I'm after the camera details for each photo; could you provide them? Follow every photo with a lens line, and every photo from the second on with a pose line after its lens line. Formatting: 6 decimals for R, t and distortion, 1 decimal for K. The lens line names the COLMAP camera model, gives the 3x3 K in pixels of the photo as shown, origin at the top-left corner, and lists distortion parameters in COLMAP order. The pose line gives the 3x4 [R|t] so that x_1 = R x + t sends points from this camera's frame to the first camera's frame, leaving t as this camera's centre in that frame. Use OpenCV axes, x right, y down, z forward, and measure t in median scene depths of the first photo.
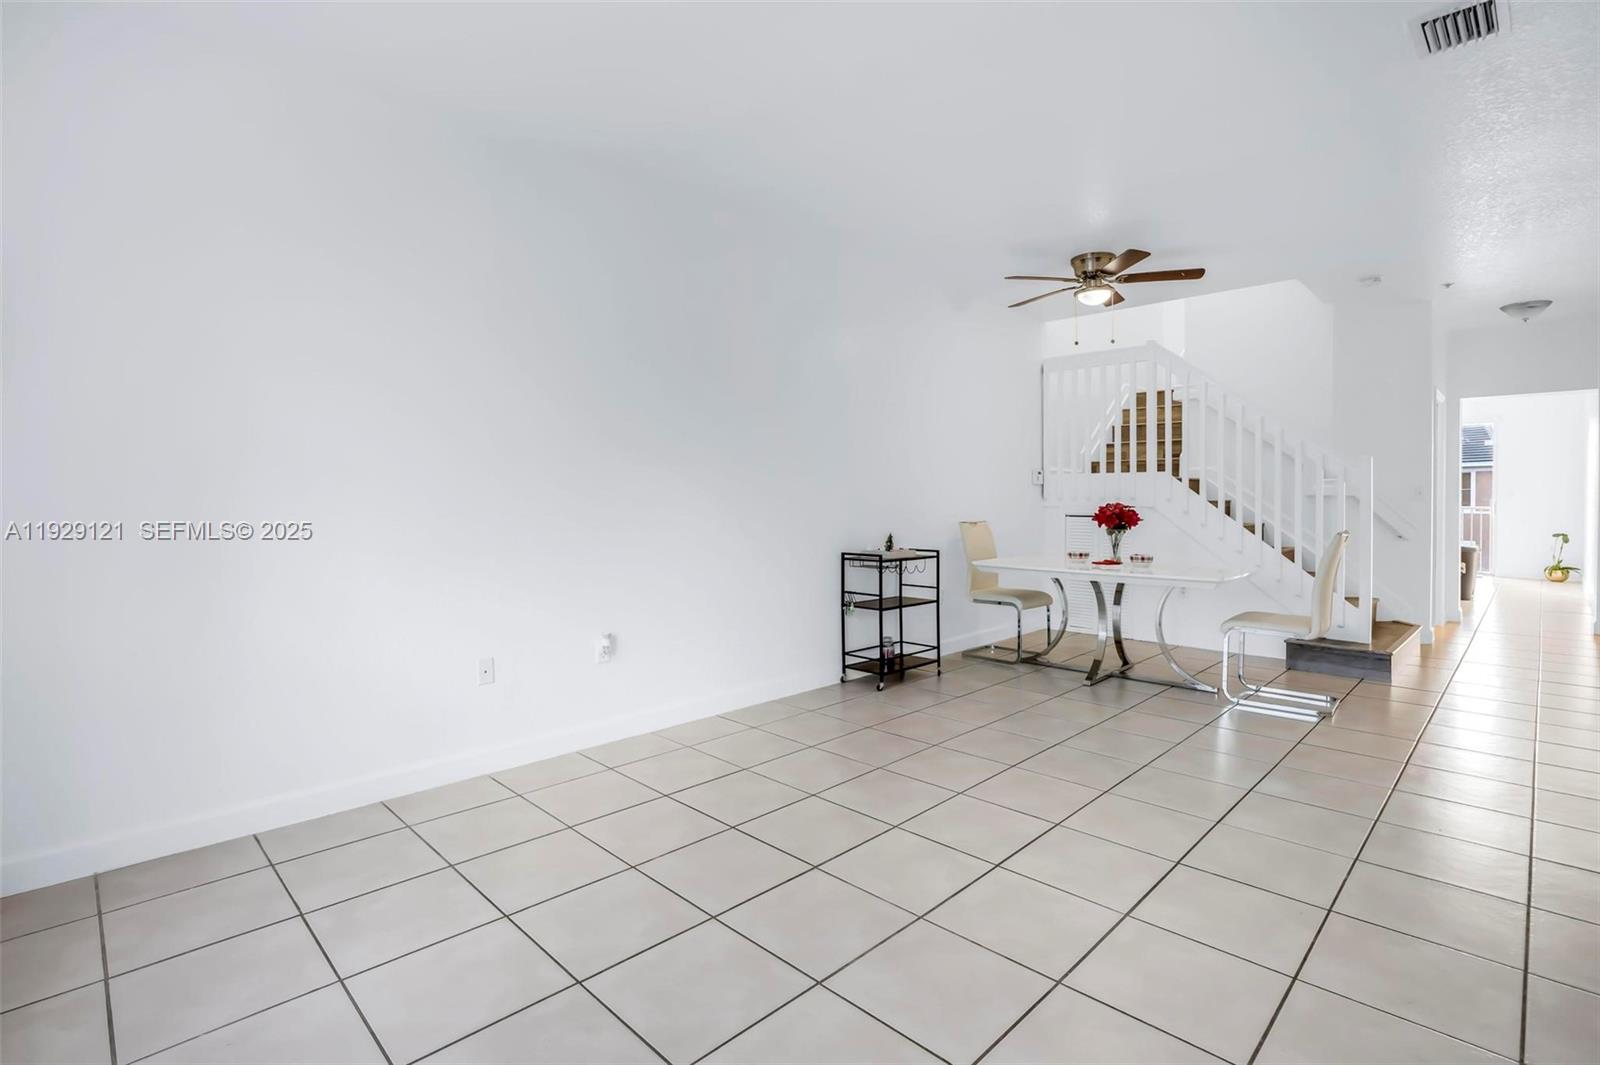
lens RADIAL K [[751.5, 0, 802.6], [0, 751.5, 504.6], [0, 0, 1]] dist [-0.016652, 0.000814]
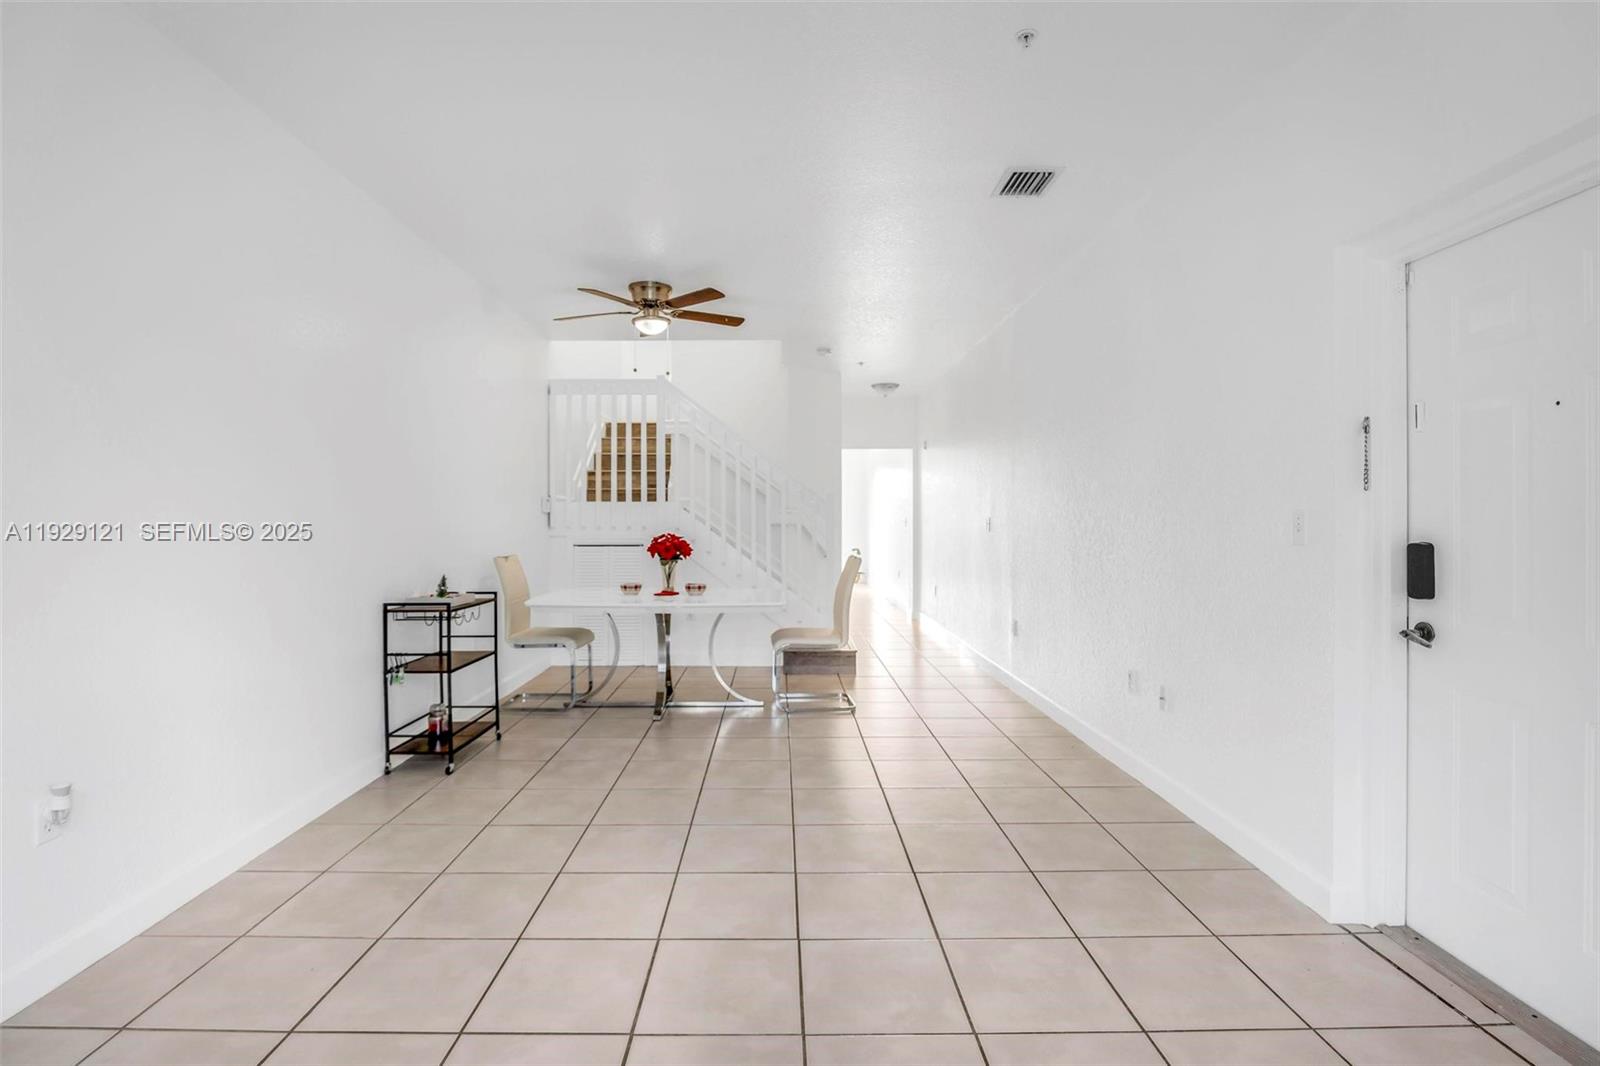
lens RADIAL K [[759.4, 0, 782.6], [0, 759.4, 512.5], [0, 0, 1]] dist [-0.019898, 0.000833]
pose [[0.710624, 0.007235, 0.703535, -0.182265], [0.007699, 0.999807, -0.018058, -0.009995], [-0.703530, 0.018249, 0.710431, 0.156993]]
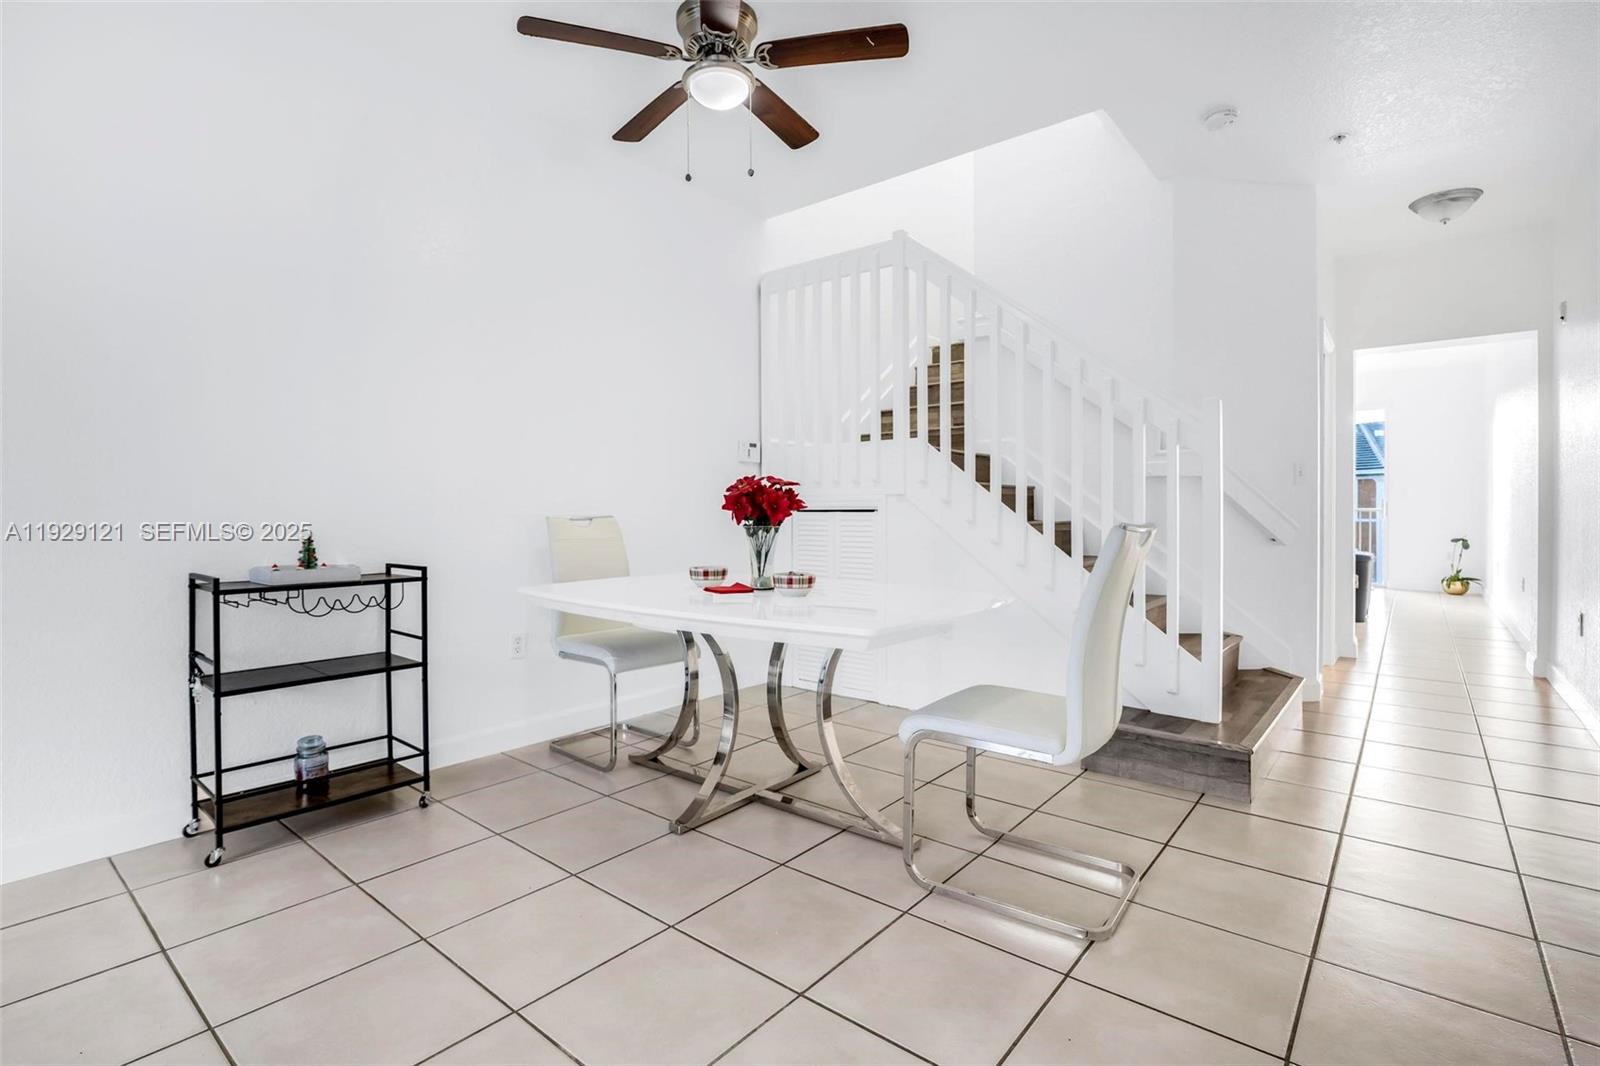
lens RADIAL K [[759.4, 0, 782.6], [0, 759.4, 512.5], [0, 0, 1]] dist [-0.019898, 0.000833]
pose [[0.996429, -0.001683, 0.084420, 0.366358], [0.002071, 0.999988, -0.004516, 0.024767], [-0.084412, 0.004674, 0.996420, 0.434013]]
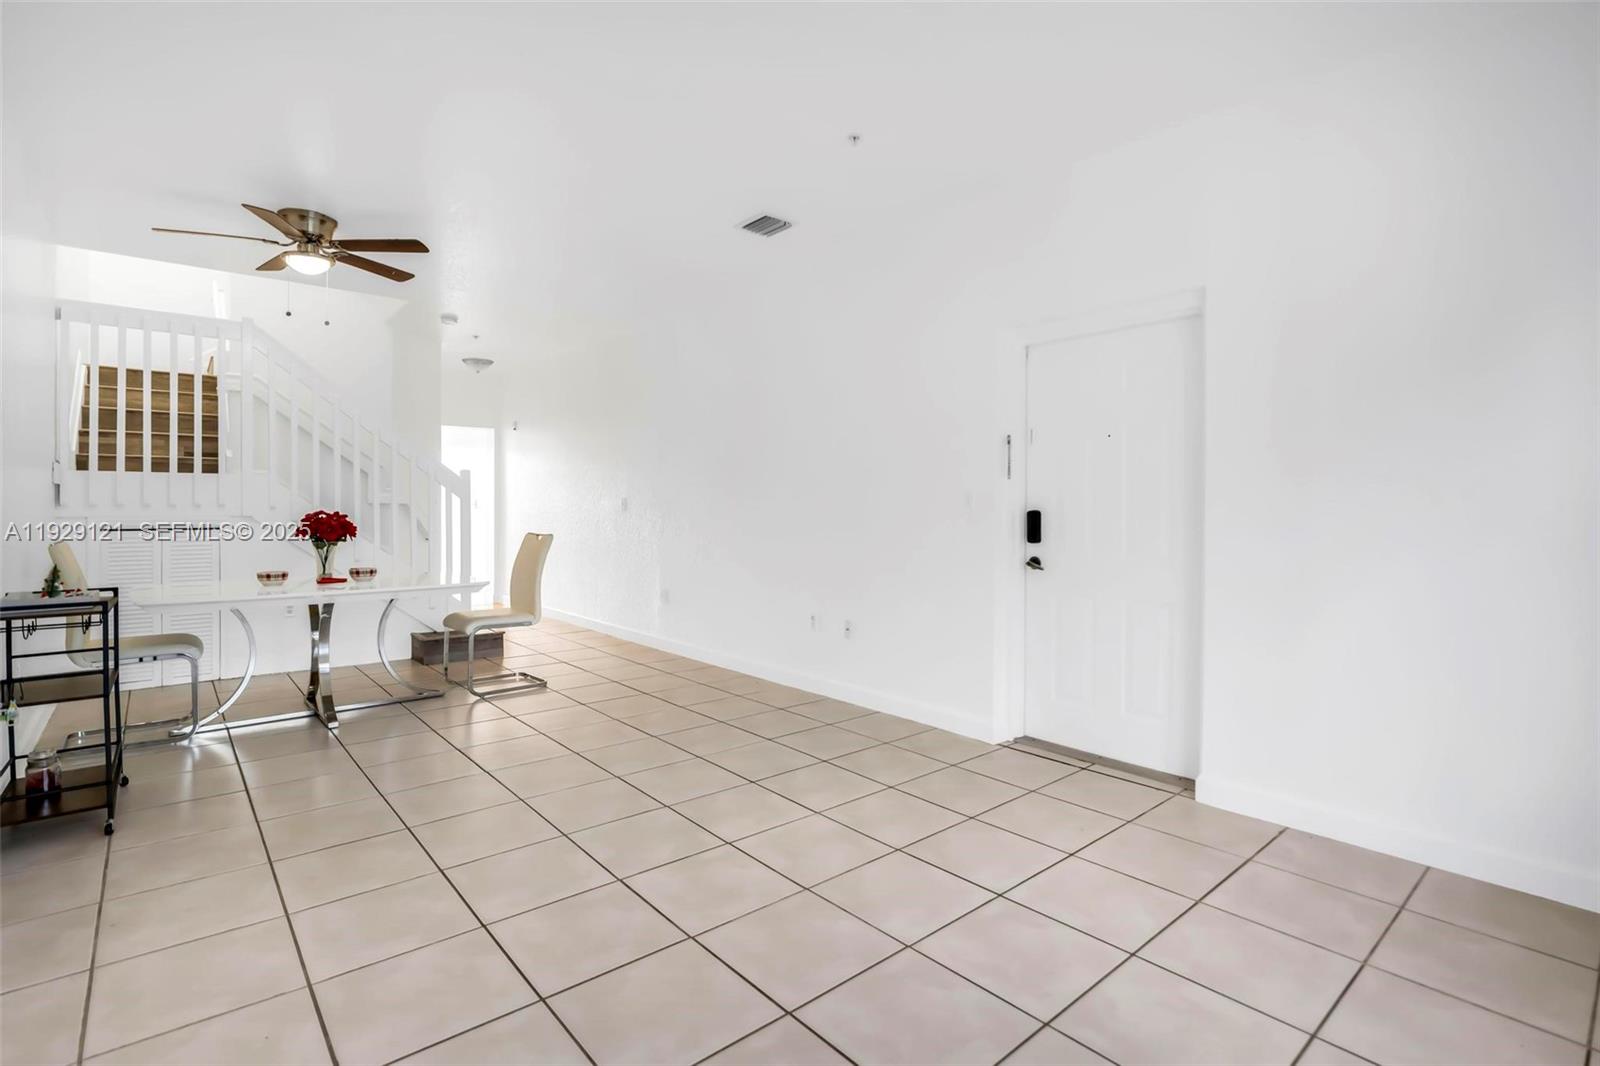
lens RADIAL K [[751.5, 0, 802.6], [0, 751.5, 505.1], [0, 0, 1]] dist [-0.016652, 0.000814]
pose [[0.086951, 0.004542, 0.996202, -0.368081], [0.006724, 0.999964, -0.005146, -0.000771], [-0.996190, 0.007146, 0.086917, 0.358671]]
